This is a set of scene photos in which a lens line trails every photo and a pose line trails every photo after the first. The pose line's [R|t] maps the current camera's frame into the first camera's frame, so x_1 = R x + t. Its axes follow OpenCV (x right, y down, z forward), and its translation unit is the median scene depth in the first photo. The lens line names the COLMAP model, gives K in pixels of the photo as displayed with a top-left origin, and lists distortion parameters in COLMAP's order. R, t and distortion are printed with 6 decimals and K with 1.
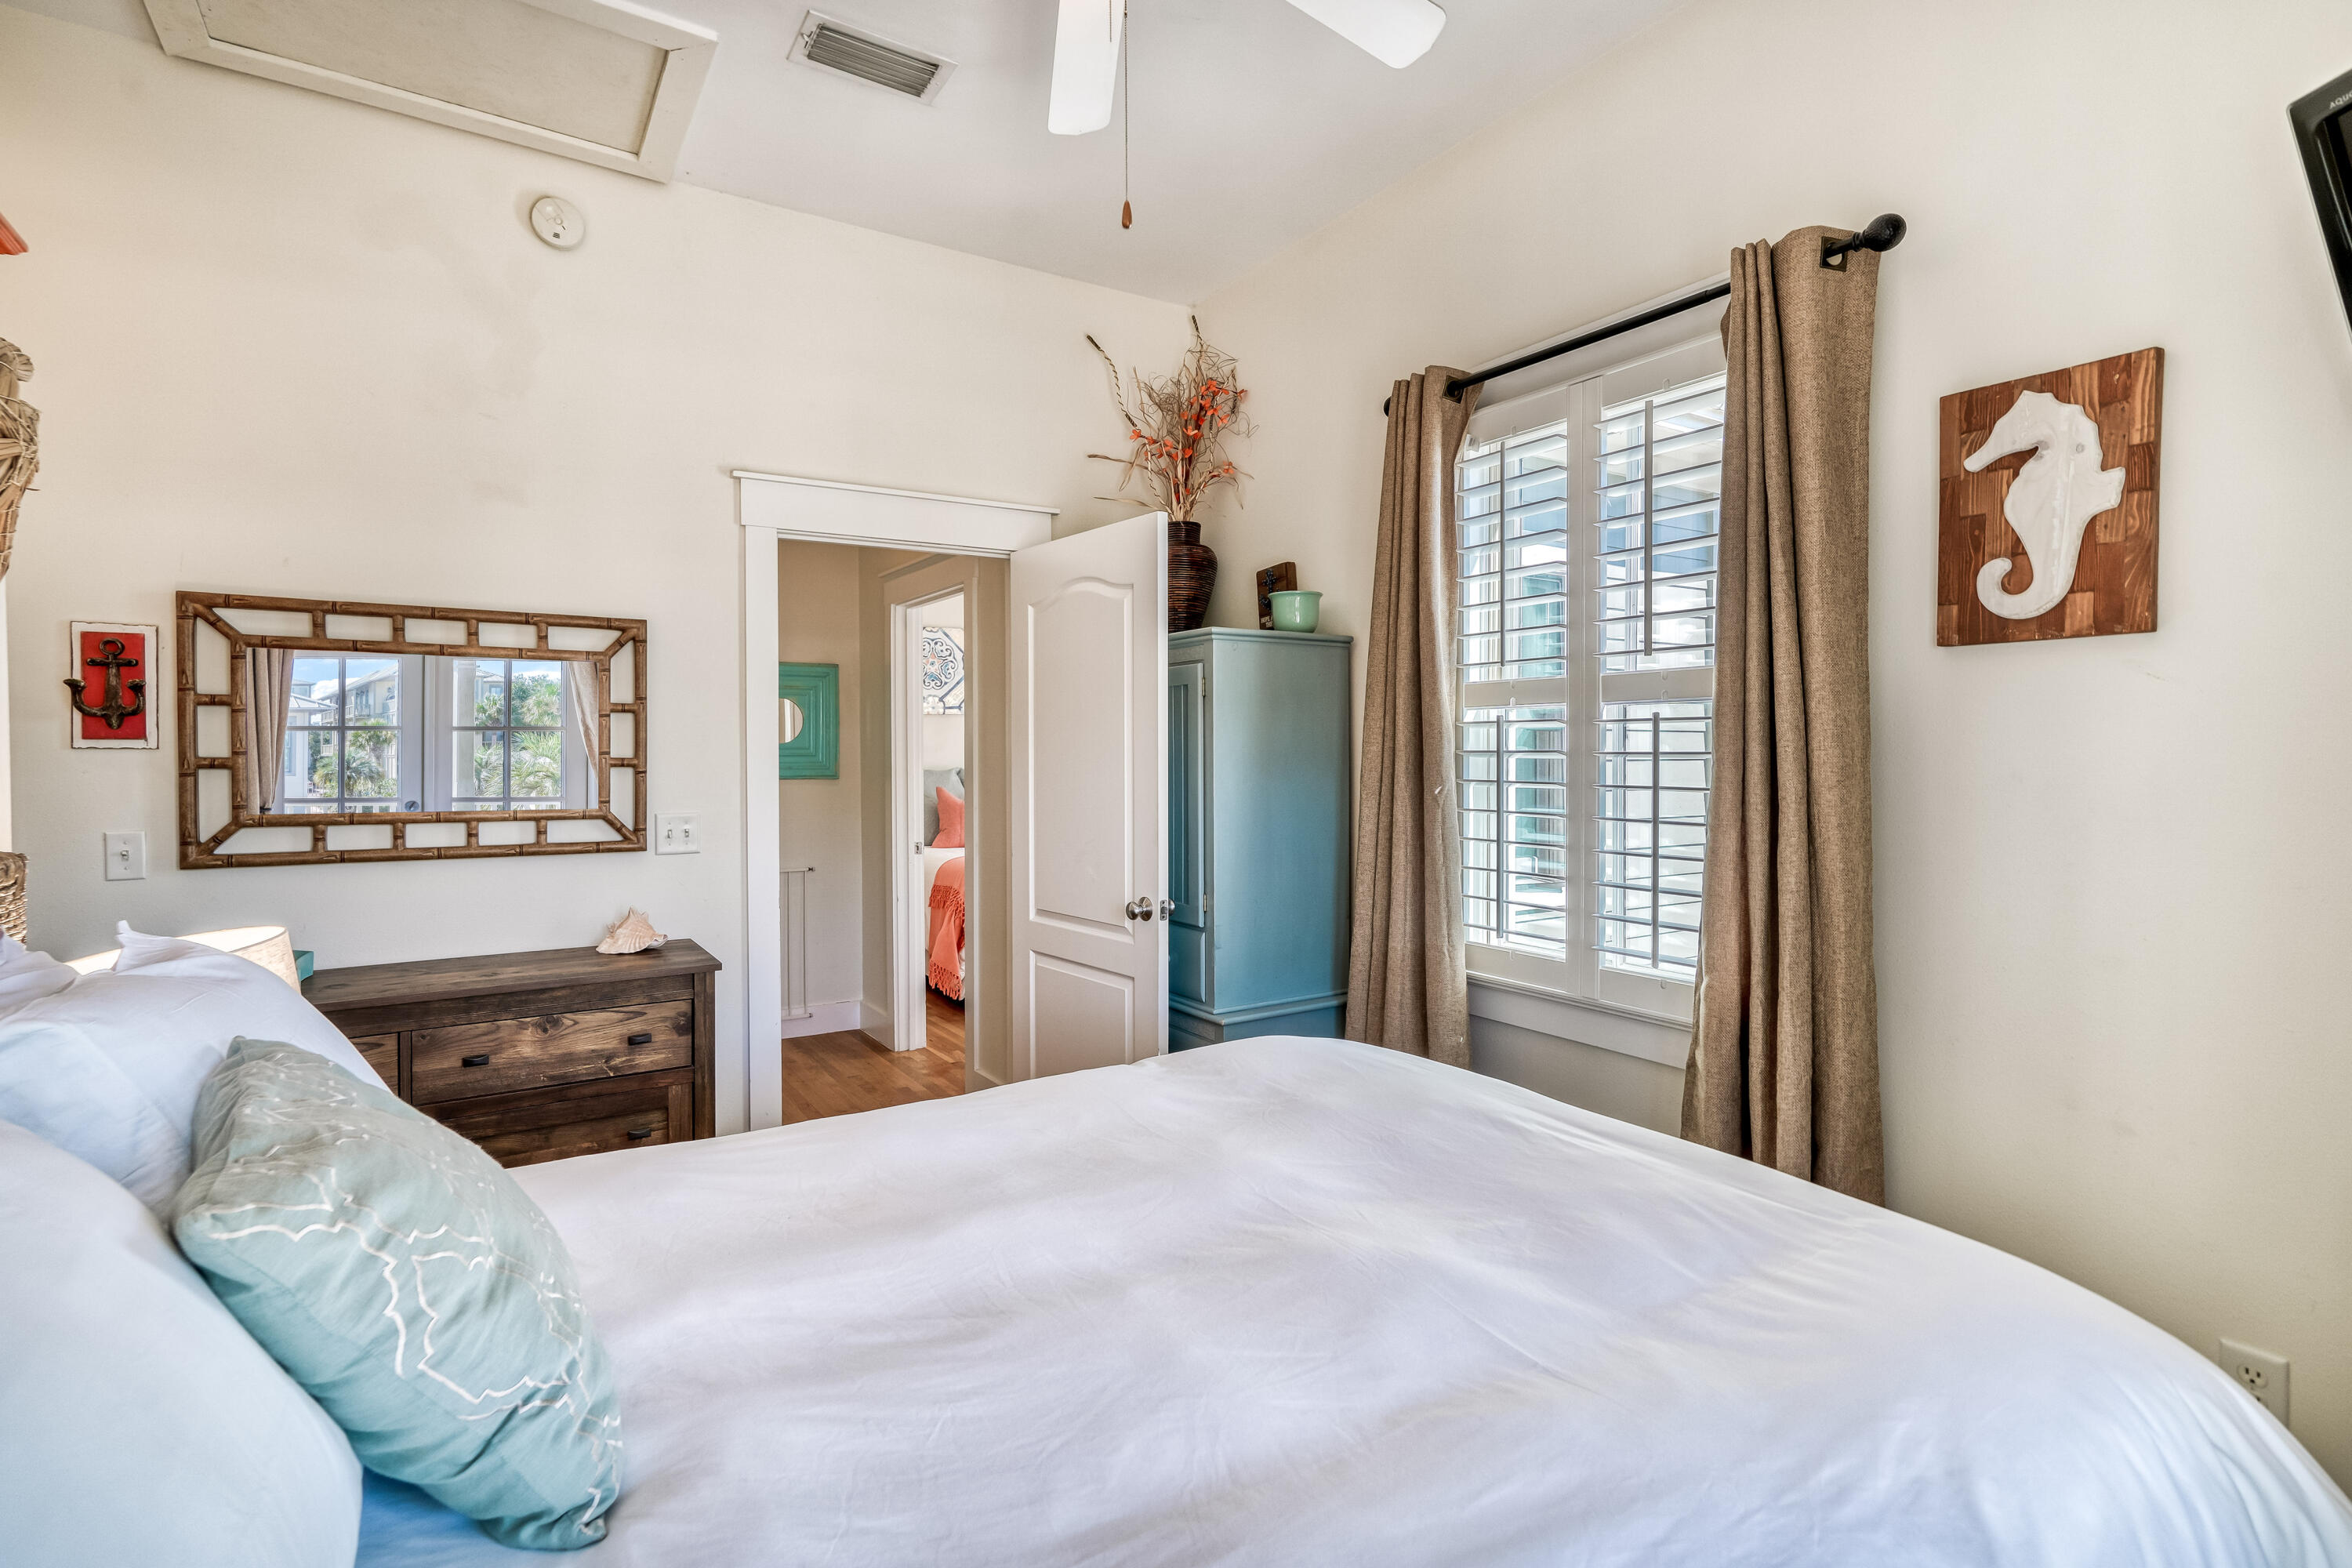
lens RADIAL K [[1095.9, 0, 1140.8], [0, 1095.9, 738.4], [0, 0, 1]] dist [-0.005855, 0.014121]
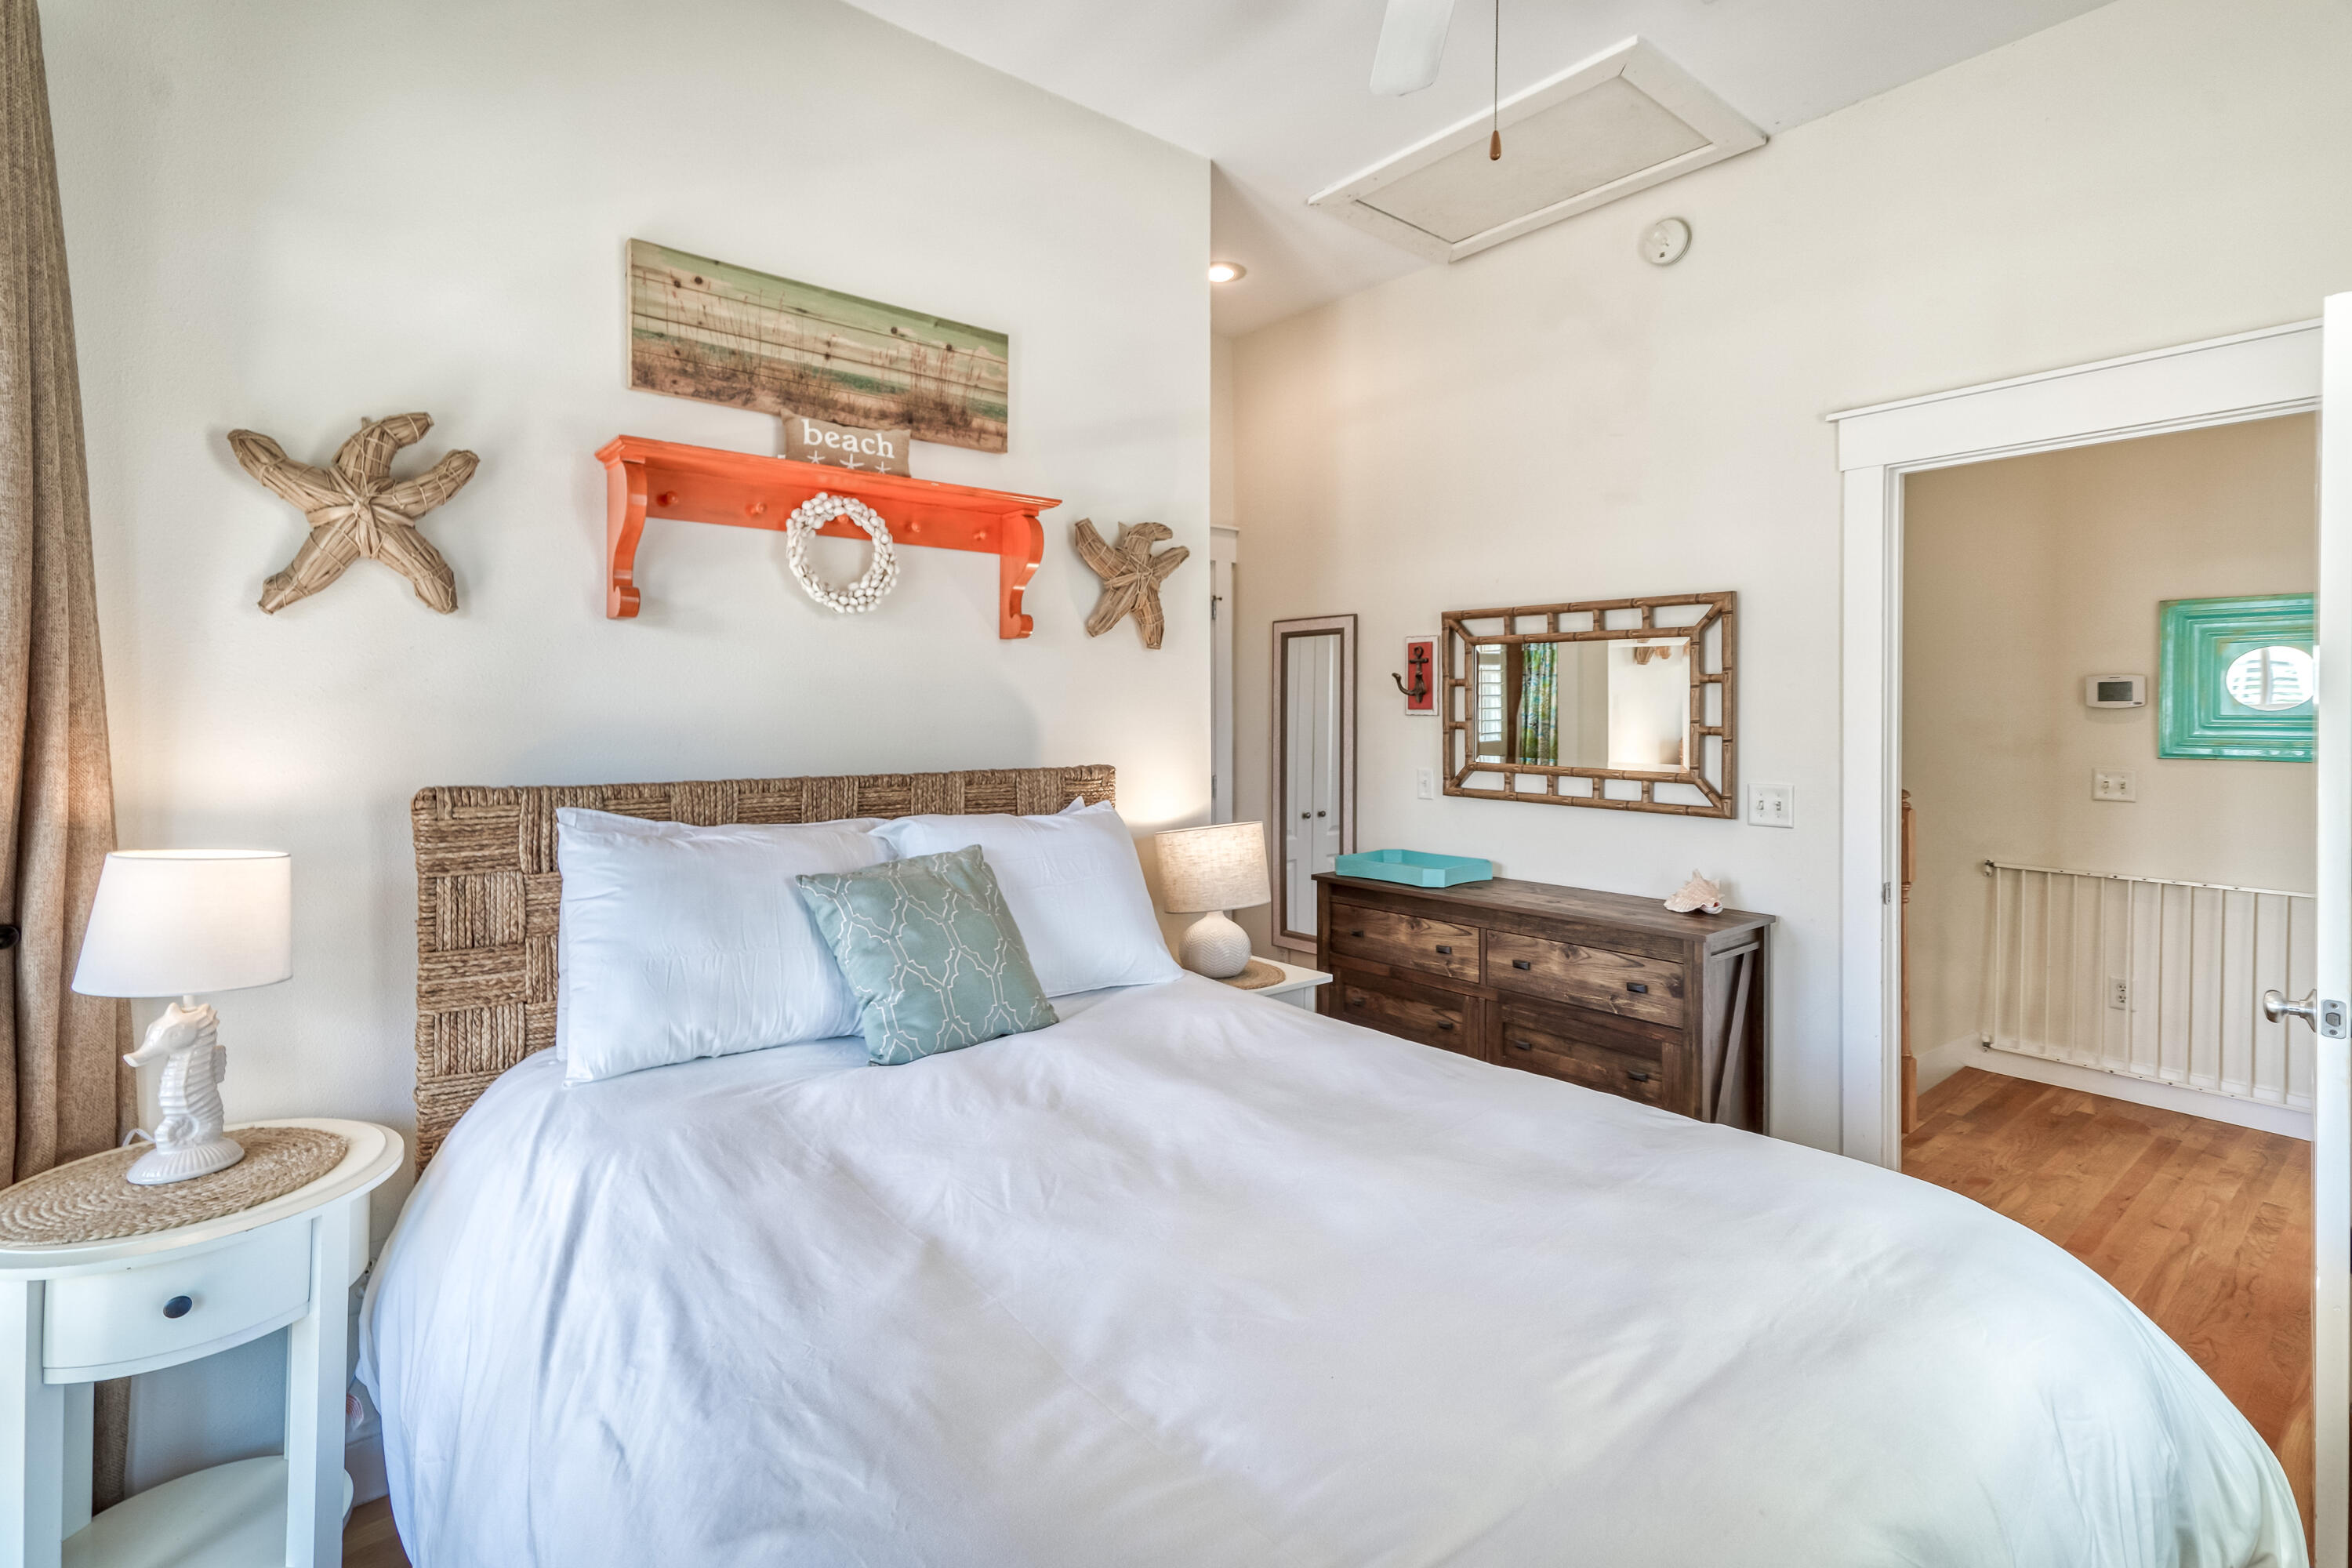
lens RADIAL K [[1117.3, 0, 1175.1], [0, 1117.3, 688.6], [0, 0, 1]] dist [-0.001531, 0.000245]
pose [[0.143254, -0.019492, -0.989494, 0.563998], [0.004369, 0.999809, -0.019062, -0.000413], [0.989676, -0.001592, 0.143311, 0.389946]]
